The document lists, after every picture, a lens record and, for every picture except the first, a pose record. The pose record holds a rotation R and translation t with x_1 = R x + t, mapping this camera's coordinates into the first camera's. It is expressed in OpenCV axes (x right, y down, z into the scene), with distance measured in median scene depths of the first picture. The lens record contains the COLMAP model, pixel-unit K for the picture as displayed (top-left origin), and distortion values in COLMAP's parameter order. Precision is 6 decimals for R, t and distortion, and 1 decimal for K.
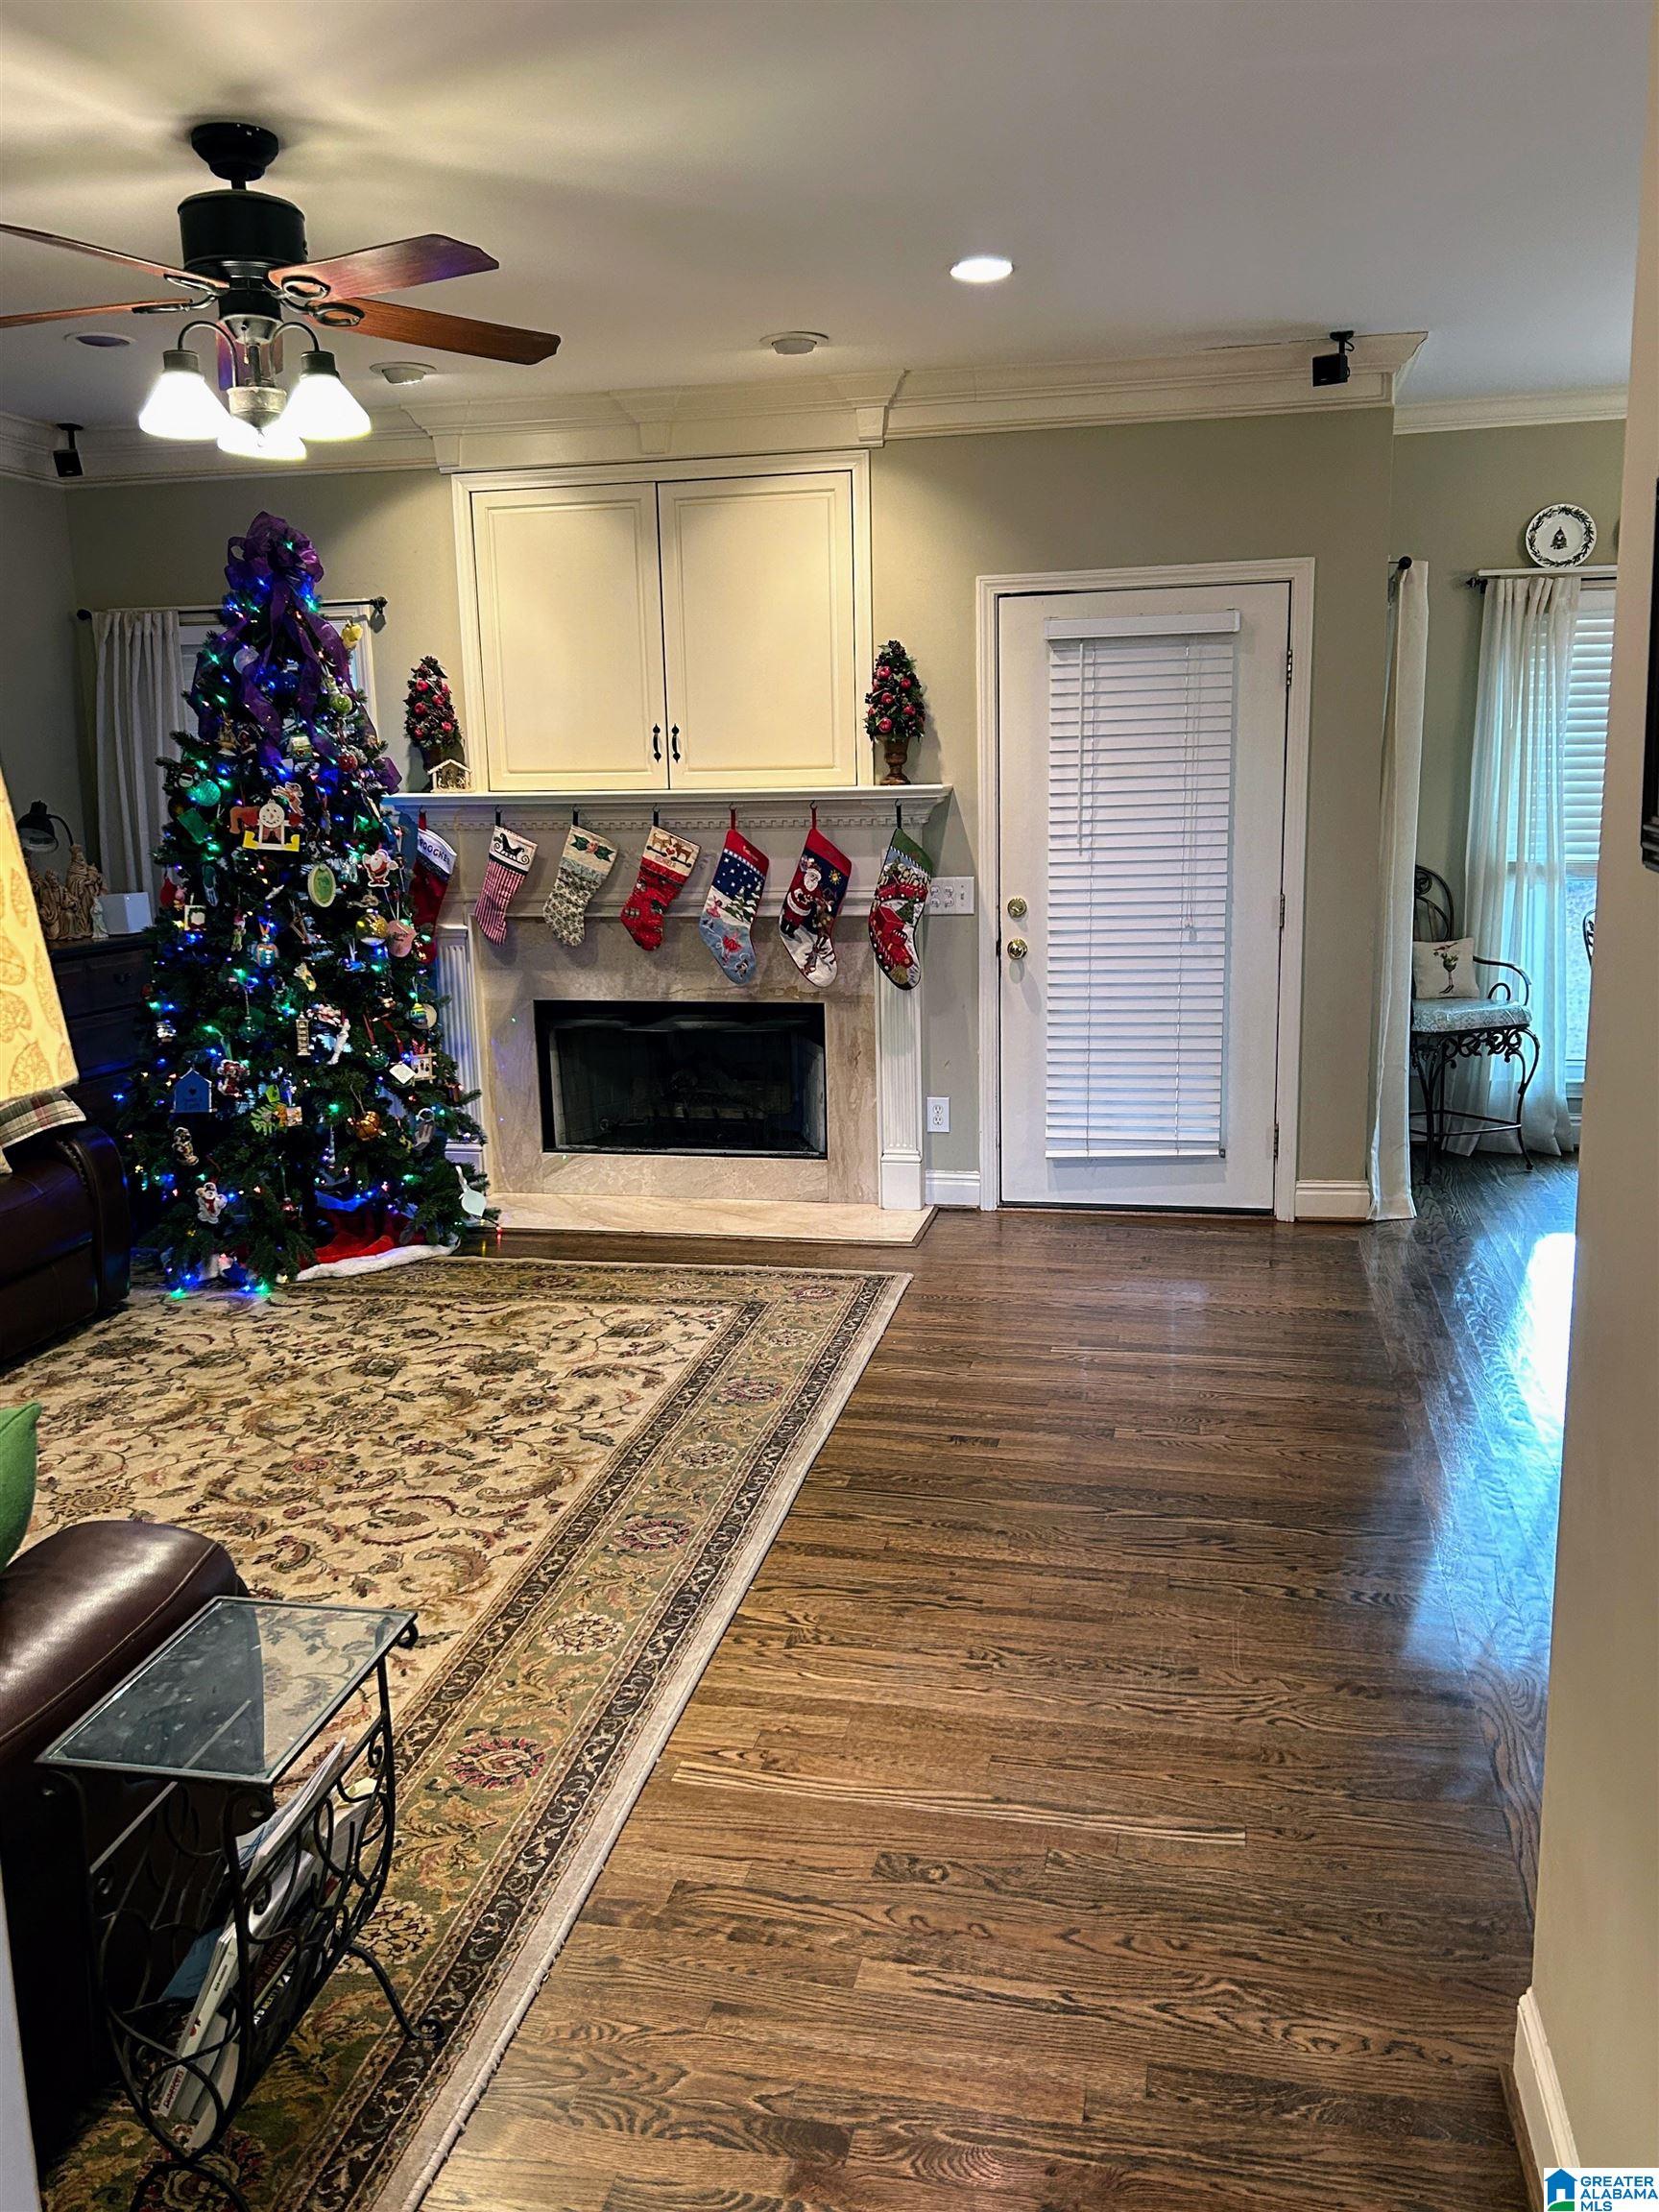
lens RADIAL K [[1777.7, 0, 858.8], [0, 1777.7, 1132.8], [0, 0, 1]] dist [0.041245, -0.059567]
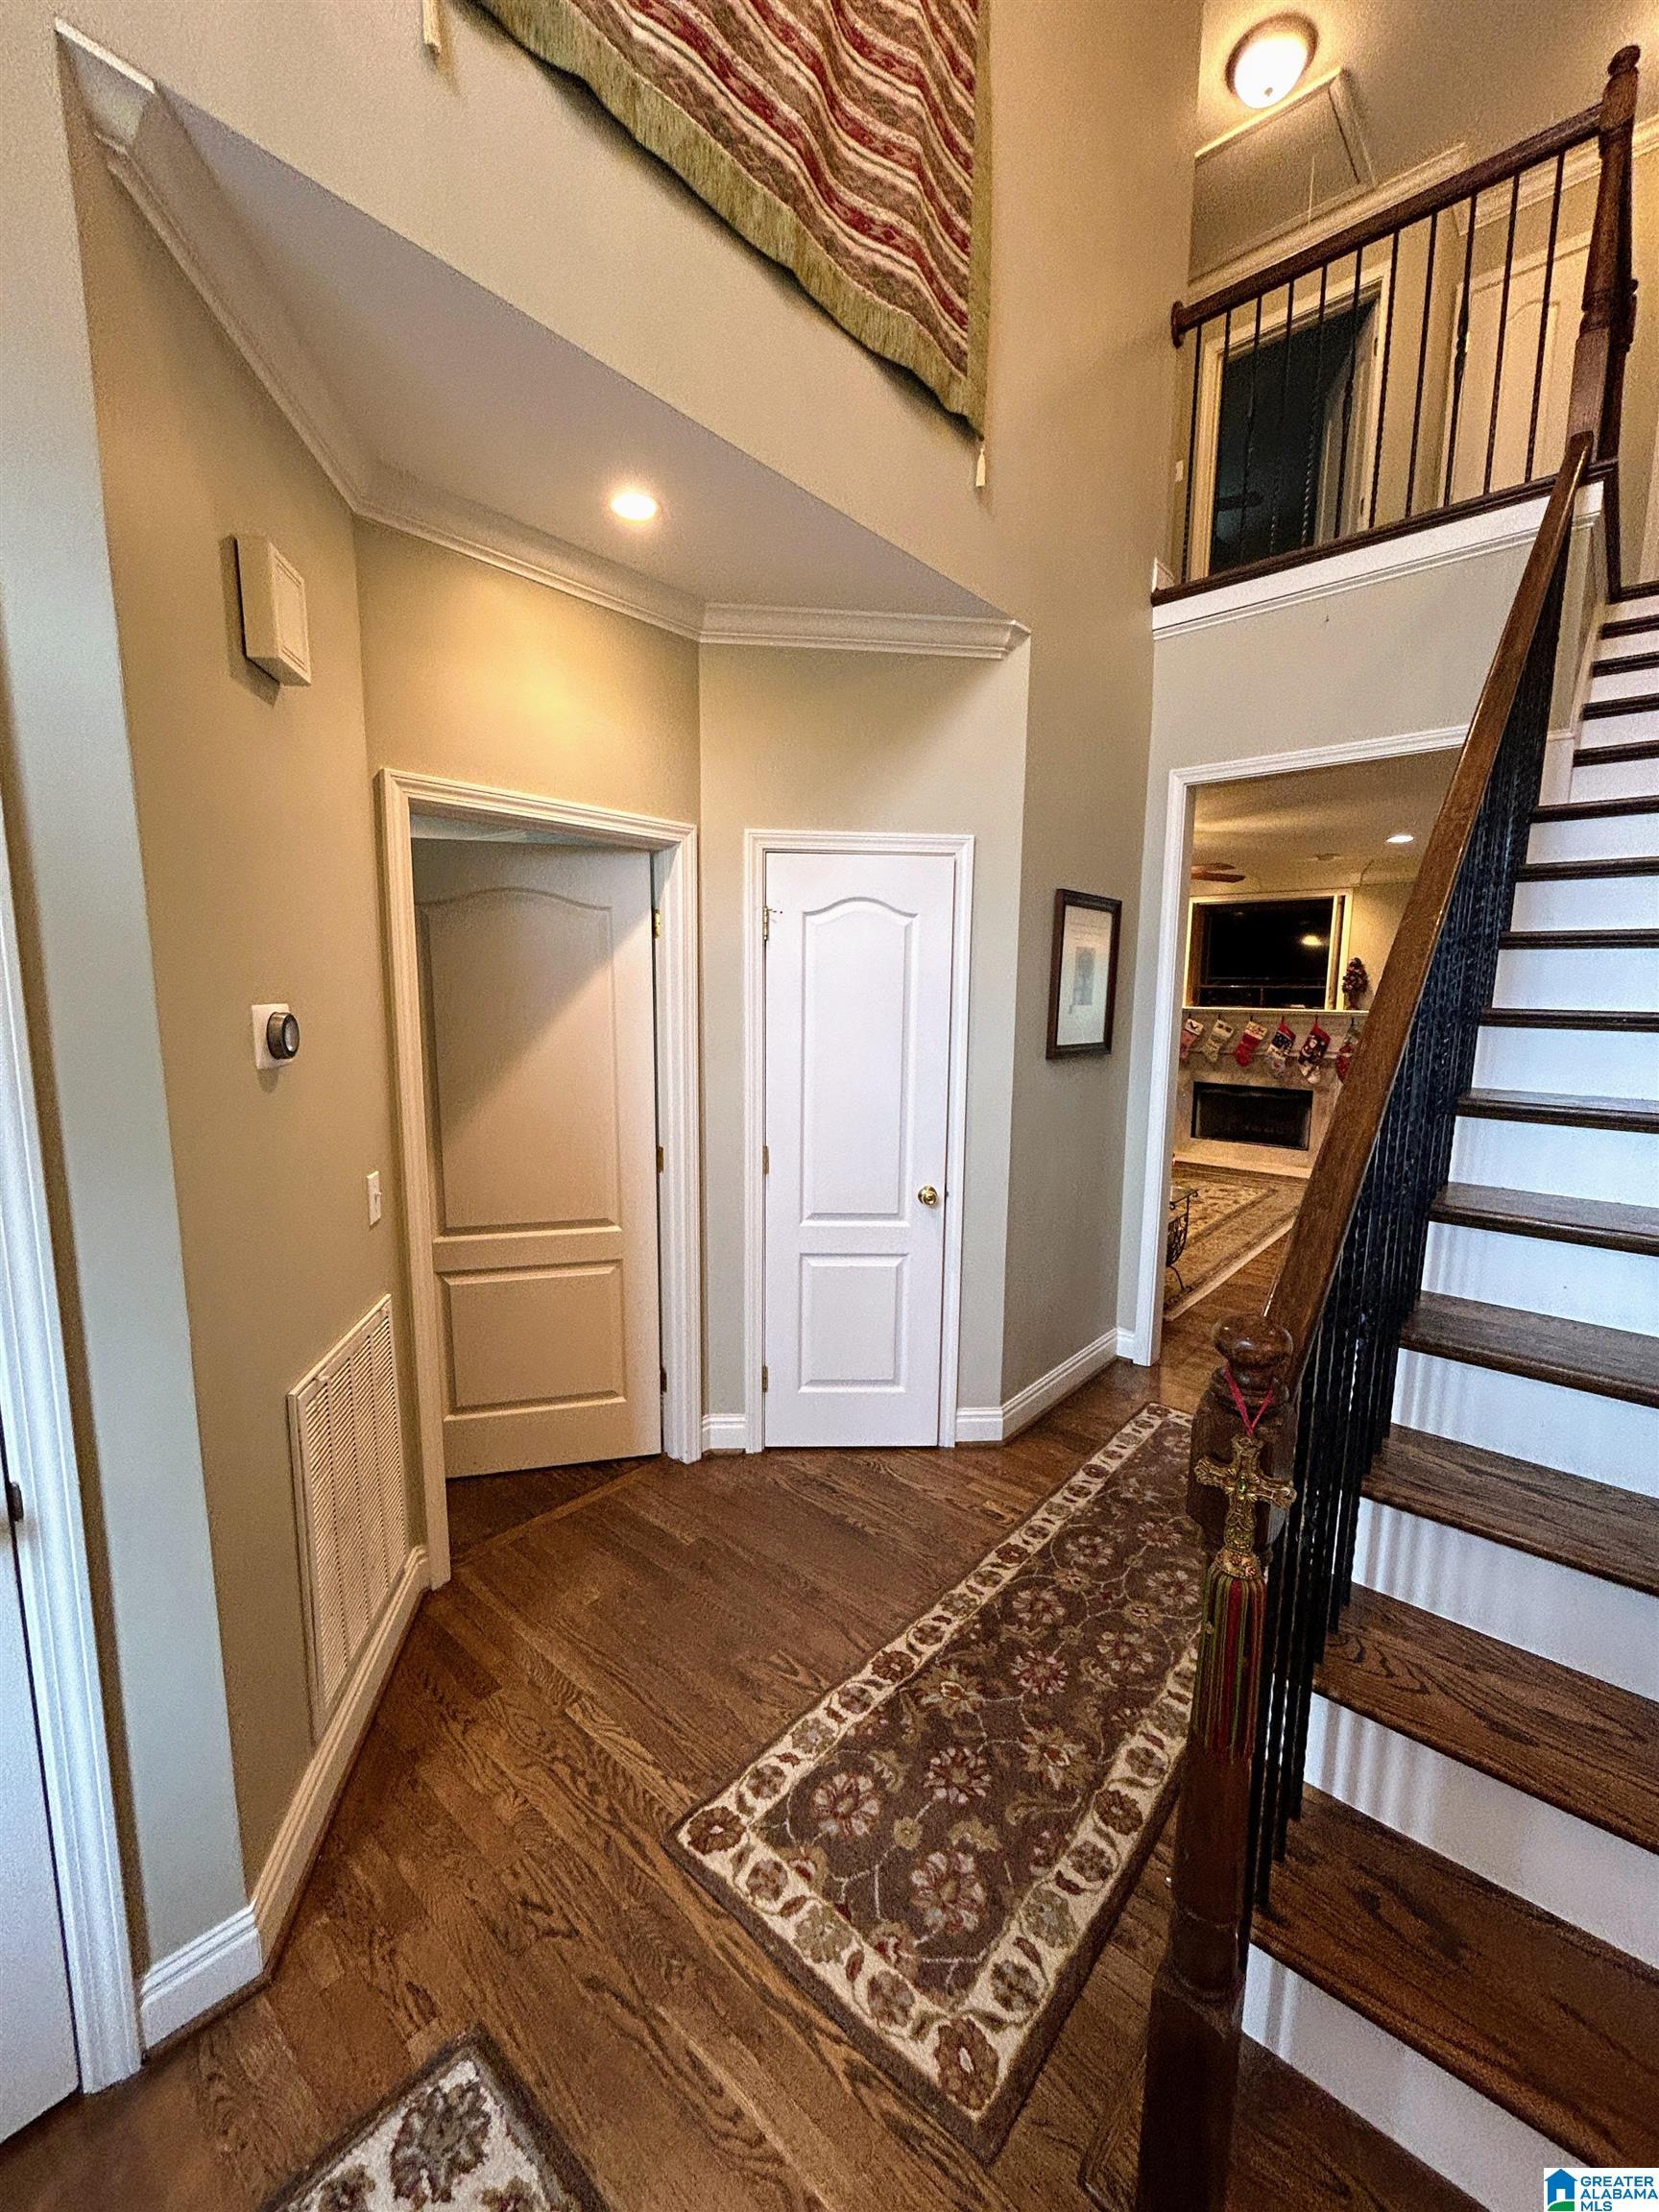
lens RADIAL K [[893.7, 0, 839.3], [0, 893.7, 1105.0], [0, 0, 1]] dist [-0.003094, -0.000139]
pose [[0.869720, 0.091280, -0.485031, 0.015025], [-0.126763, 0.991094, -0.040784, 0.103227], [0.476989, 0.096955, 0.873545, -0.550989]]
